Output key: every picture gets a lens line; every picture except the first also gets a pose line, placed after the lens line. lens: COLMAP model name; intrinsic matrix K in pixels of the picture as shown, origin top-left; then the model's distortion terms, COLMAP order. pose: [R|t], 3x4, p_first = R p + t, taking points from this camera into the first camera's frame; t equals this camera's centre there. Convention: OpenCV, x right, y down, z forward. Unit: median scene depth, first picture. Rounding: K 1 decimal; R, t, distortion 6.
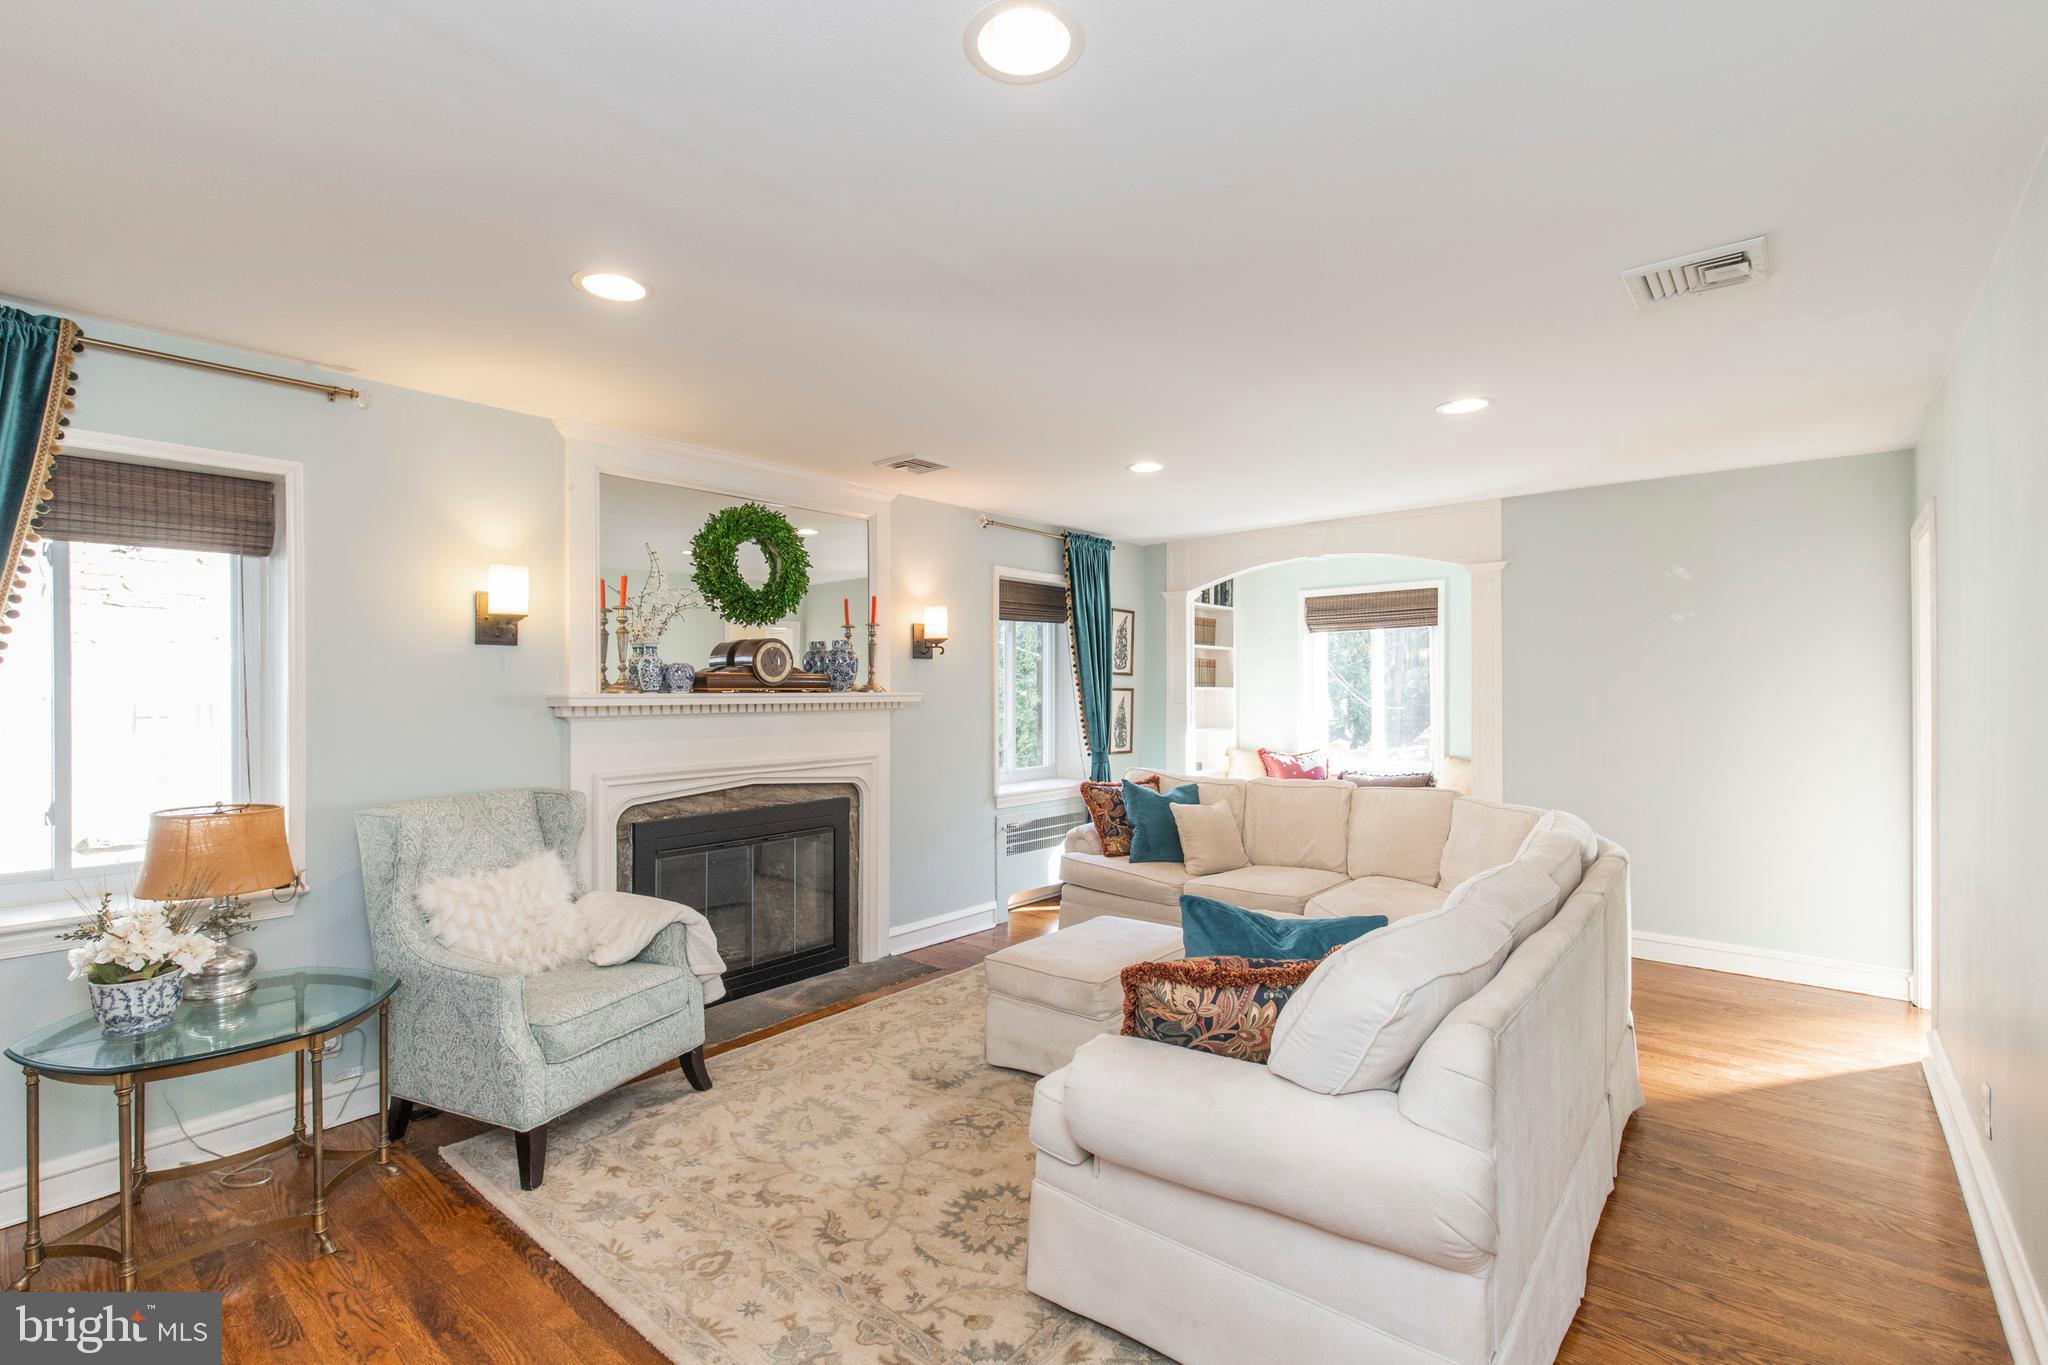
lens RADIAL K [[920.8, 0, 1024.0], [0, 920.8, 682.5], [0, 0, 1]] dist [0.006667, -0.000980]
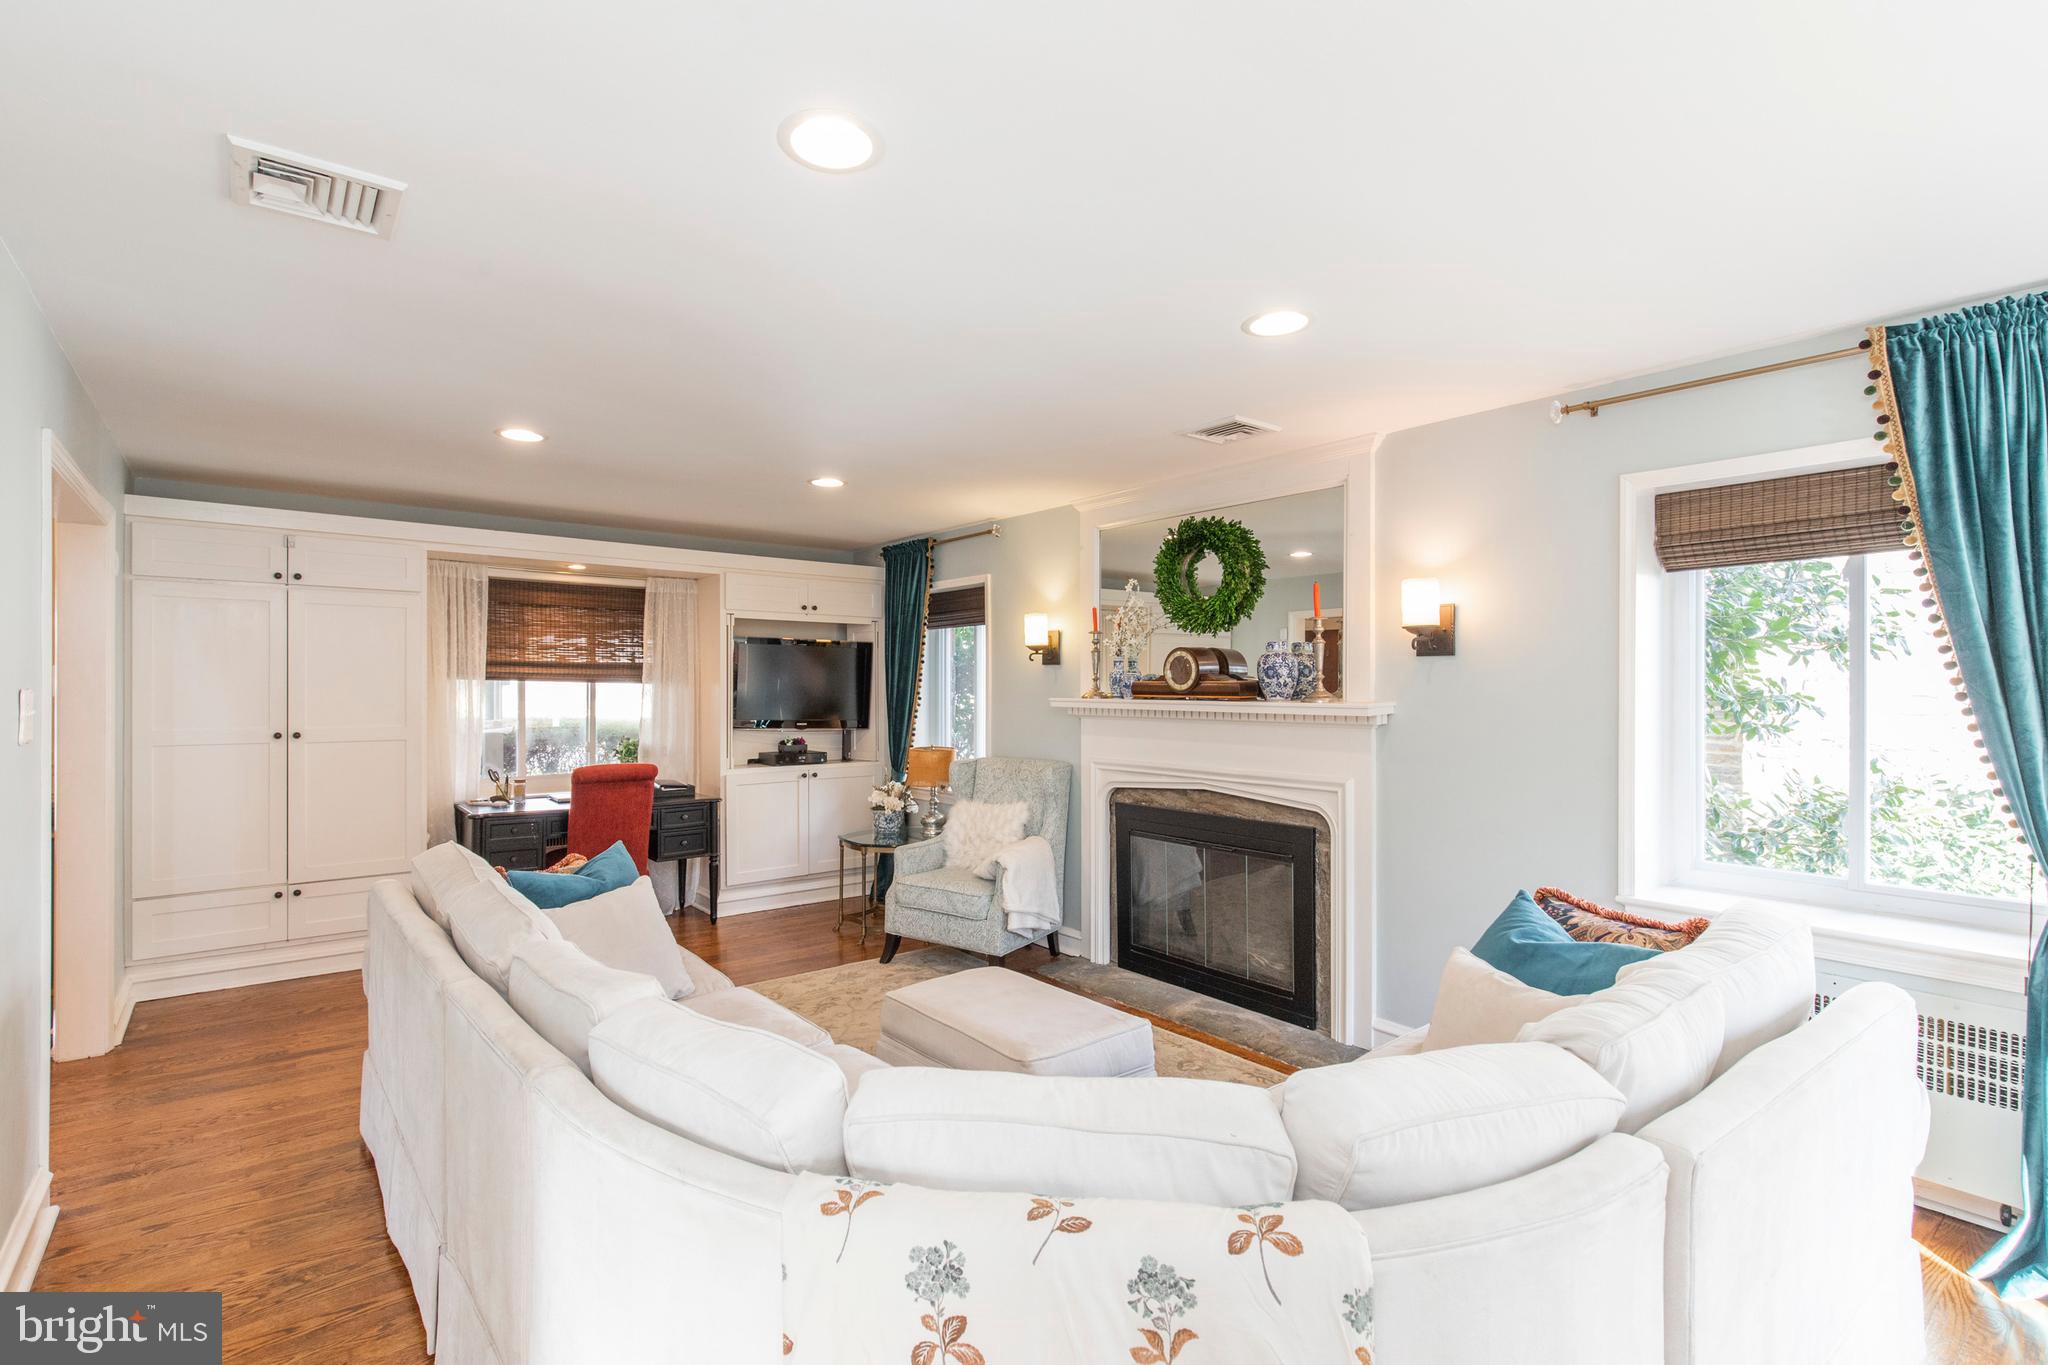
lens RADIAL K [[944.1, 0, 962.7], [0, 944.1, 686.9], [0, 0, 1]] dist [0.005215, -0.000329]
pose [[-0.224691, 0.005080, -0.974417, 0.776085], [0.006726, 0.999971, 0.003662, -0.009015], [0.974407, -0.005731, -0.224718, 0.959970]]
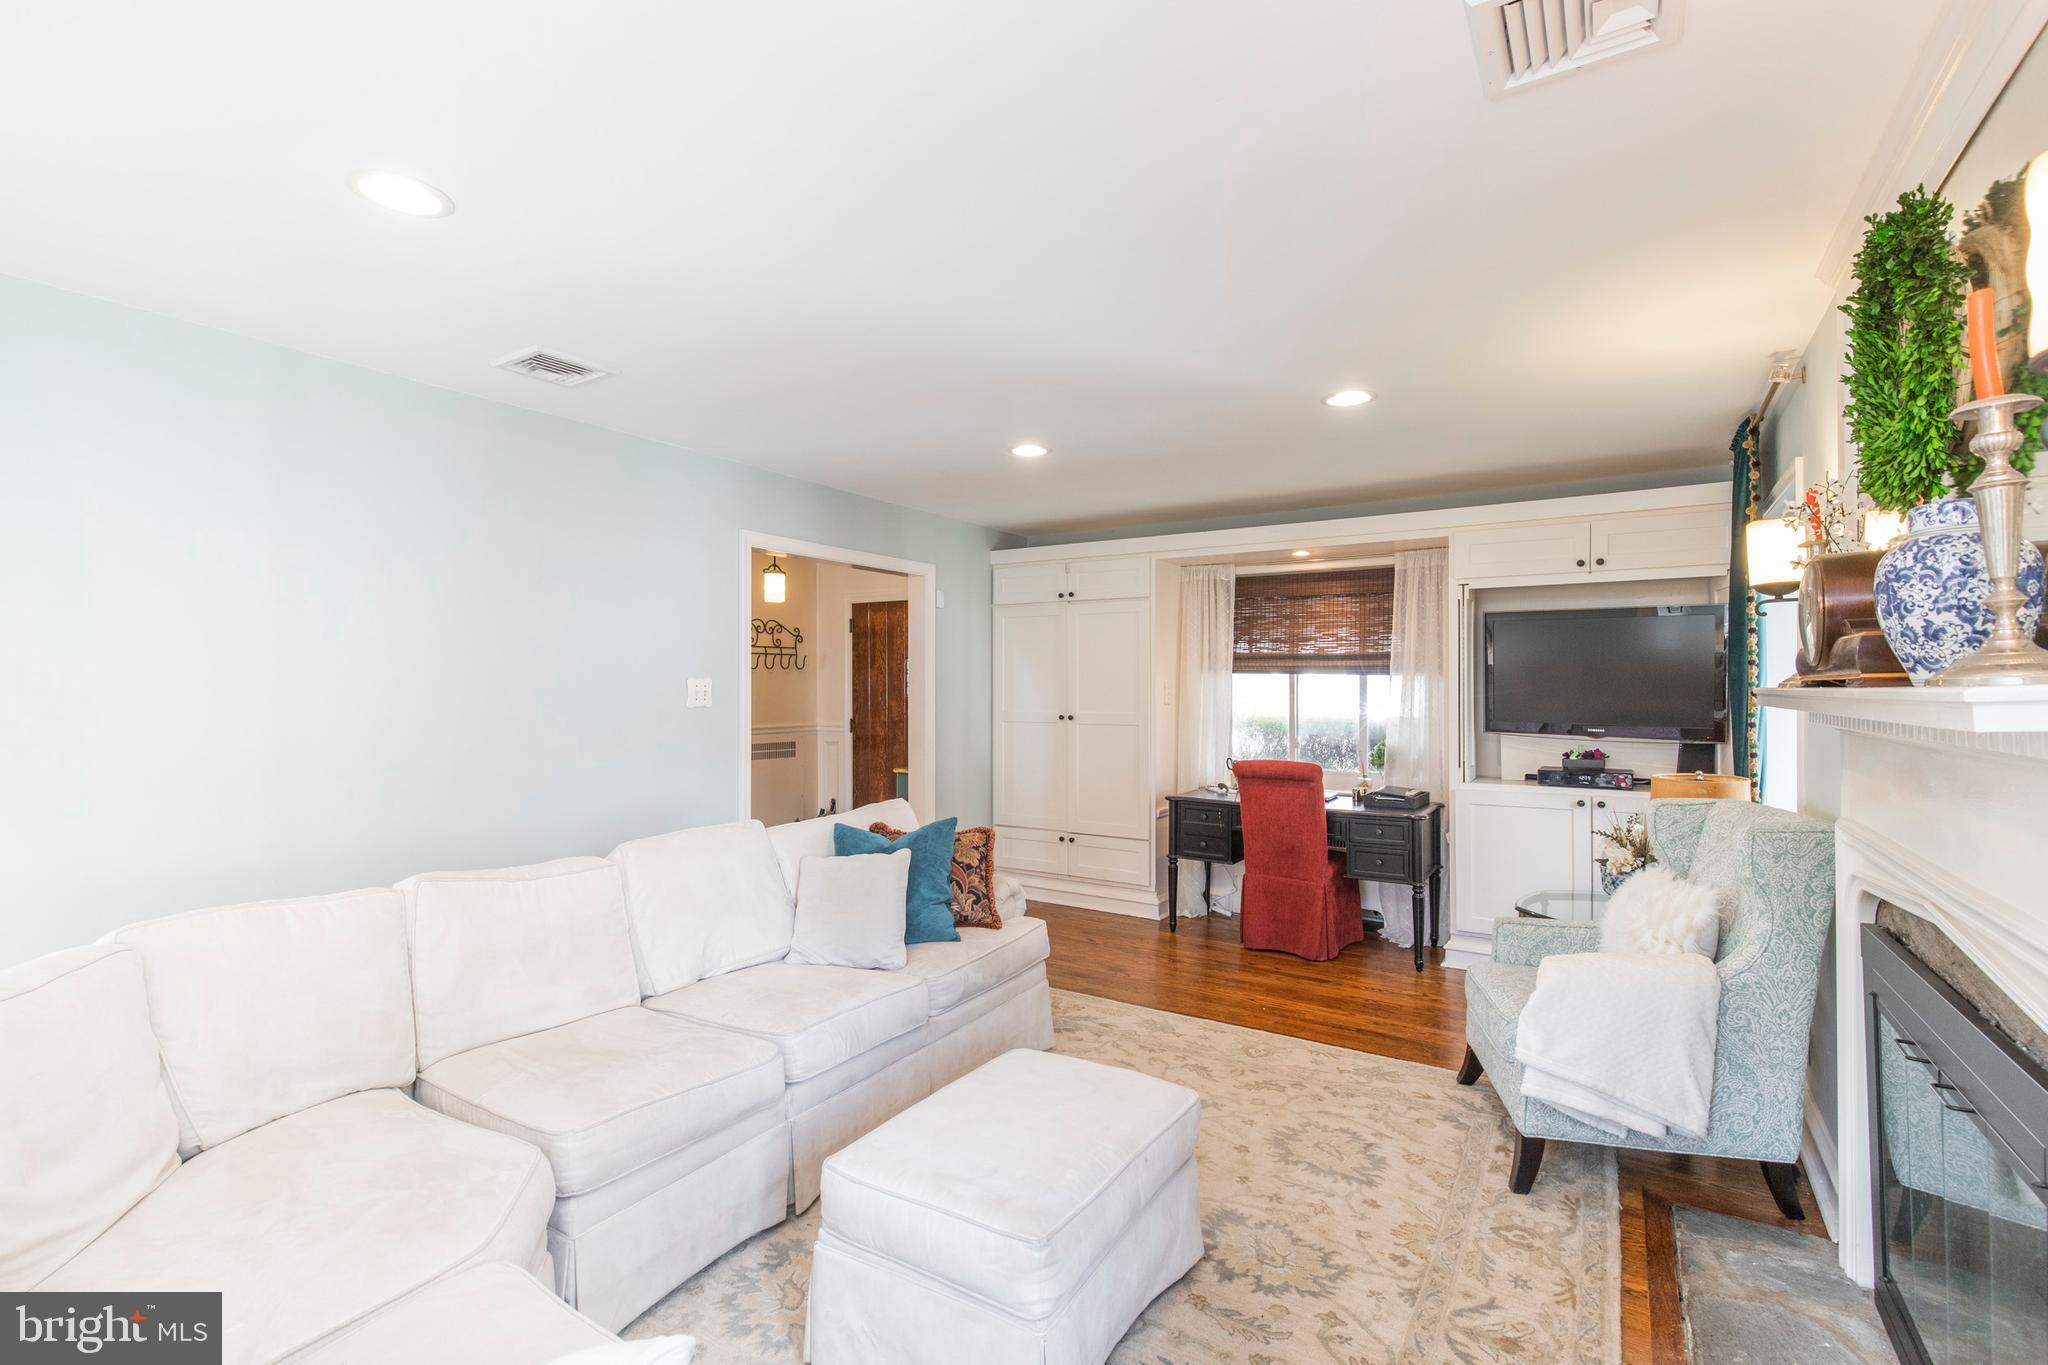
lens RADIAL K [[920.8, 0, 1024.0], [0, 920.8, 682.5], [0, 0, 1]] dist [0.006667, -0.000980]
pose [[-0.991683, 0.001524, -0.128693, 0.130936], [0.003388, 0.999893, -0.014265, 0.013154], [0.128658, -0.014582, -0.991582, 1.313624]]
